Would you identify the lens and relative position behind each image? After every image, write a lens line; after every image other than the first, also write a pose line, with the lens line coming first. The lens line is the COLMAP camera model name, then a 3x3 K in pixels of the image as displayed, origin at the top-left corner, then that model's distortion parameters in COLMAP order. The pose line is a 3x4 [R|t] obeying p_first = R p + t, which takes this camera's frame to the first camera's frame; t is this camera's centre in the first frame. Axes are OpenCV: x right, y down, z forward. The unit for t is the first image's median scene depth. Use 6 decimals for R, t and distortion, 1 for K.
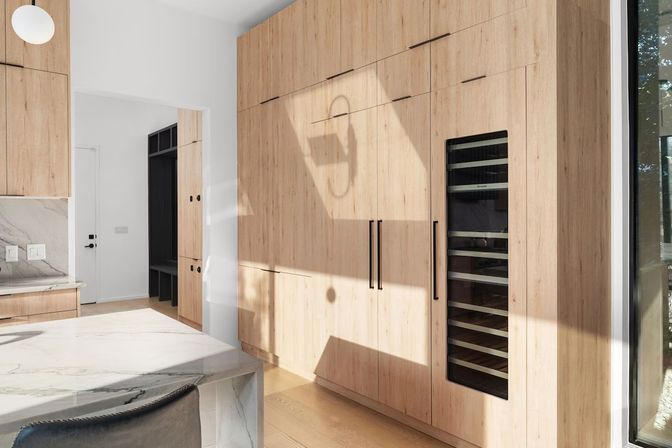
lens RADIAL K [[444.7, 0, 336.2], [0, 444.7, 219.5], [0, 0, 1]] dist [-0.007885, 0.003350]
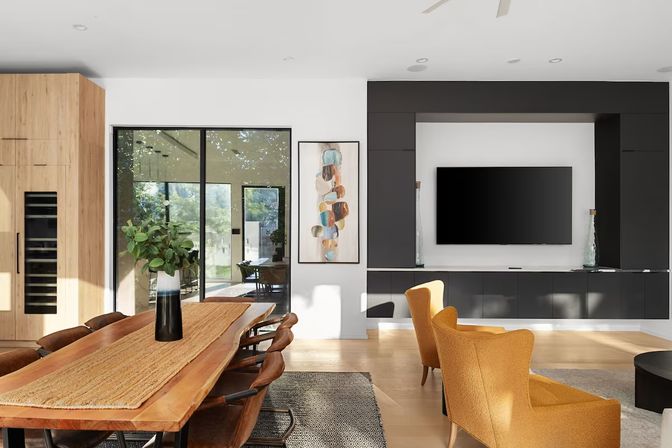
lens RADIAL K [[444.7, 0, 316.3], [0, 444.7, 219.7], [0, 0, 1]] dist [-0.007885, 0.003350]
pose [[0.680897, 0.007713, 0.732339, -0.325843], [-0.000109, 0.999946, -0.010430, -0.036803], [-0.732379, 0.007021, 0.680861, -1.346673]]
